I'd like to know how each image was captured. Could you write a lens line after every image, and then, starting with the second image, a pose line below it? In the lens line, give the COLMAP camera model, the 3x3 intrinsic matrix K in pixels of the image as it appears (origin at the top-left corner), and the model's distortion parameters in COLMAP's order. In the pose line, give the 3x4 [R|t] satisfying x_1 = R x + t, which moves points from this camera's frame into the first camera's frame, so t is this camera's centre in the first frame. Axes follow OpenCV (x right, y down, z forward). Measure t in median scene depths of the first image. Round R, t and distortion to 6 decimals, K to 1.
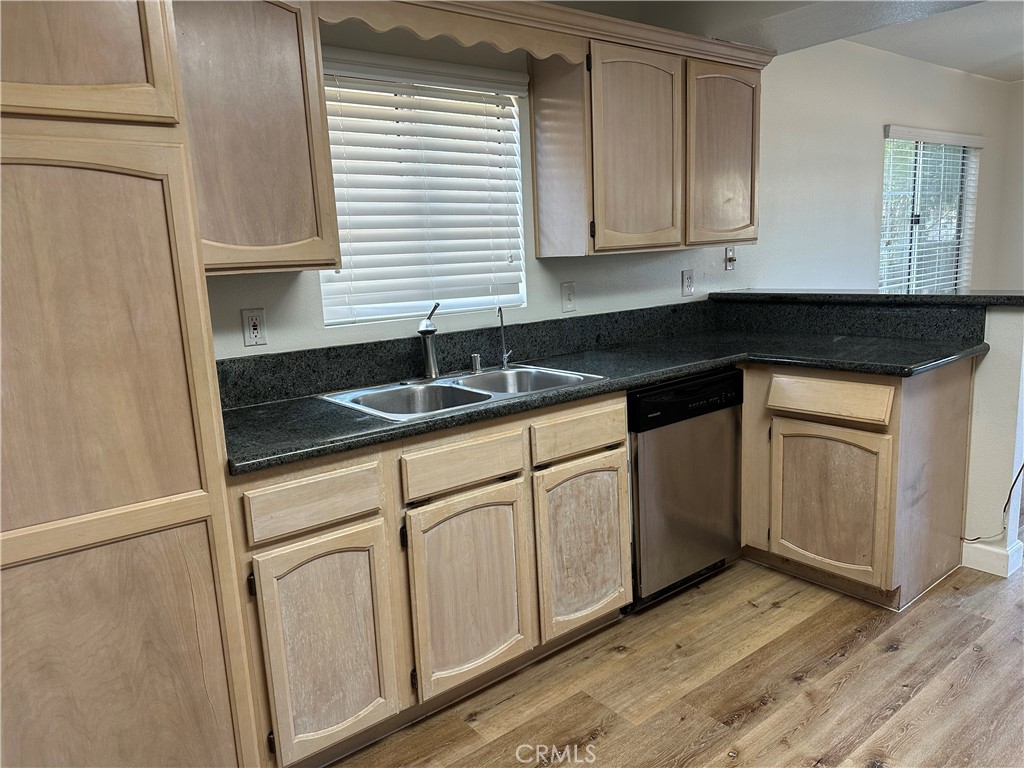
lens RADIAL K [[723.9, 0, 517.2], [0, 723.9, 380.1], [0, 0, 1]] dist [0.034627, -0.049885]
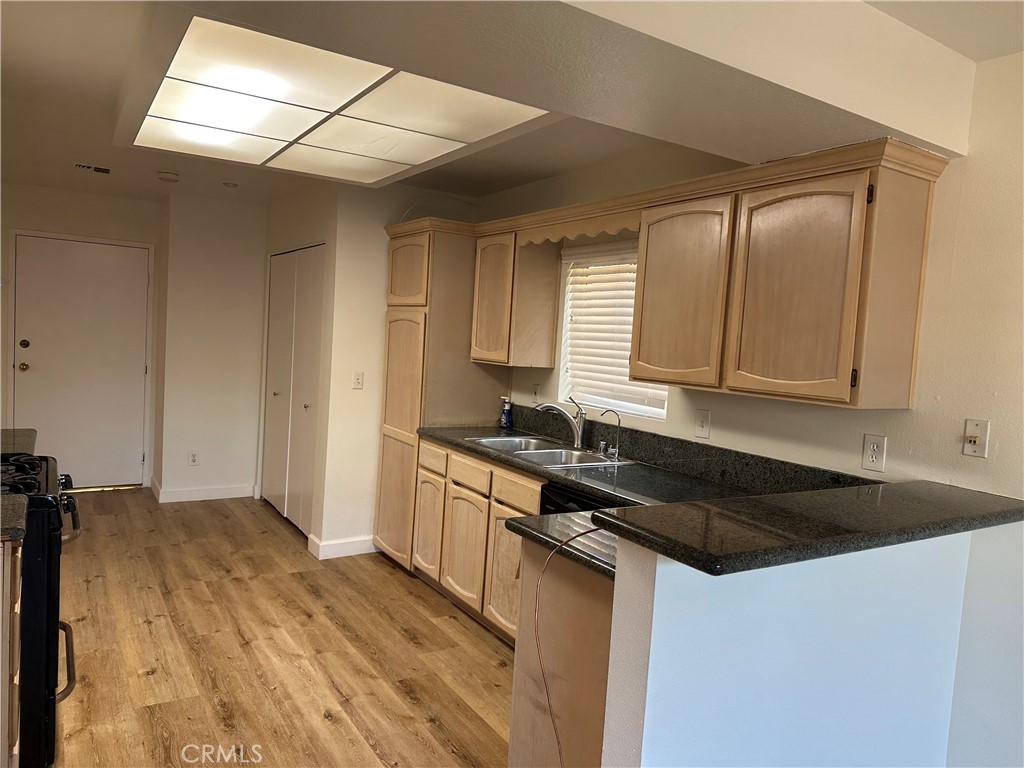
lens RADIAL K [[723.9, 0, 516.6], [0, 723.9, 383.7], [0, 0, 1]] dist [0.034627, -0.049885]
pose [[-0.112061, 0.103552, -0.988291, 1.494650], [-0.233123, 0.964060, 0.127446, -0.320072], [0.965969, 0.244675, -0.083893, 1.080452]]
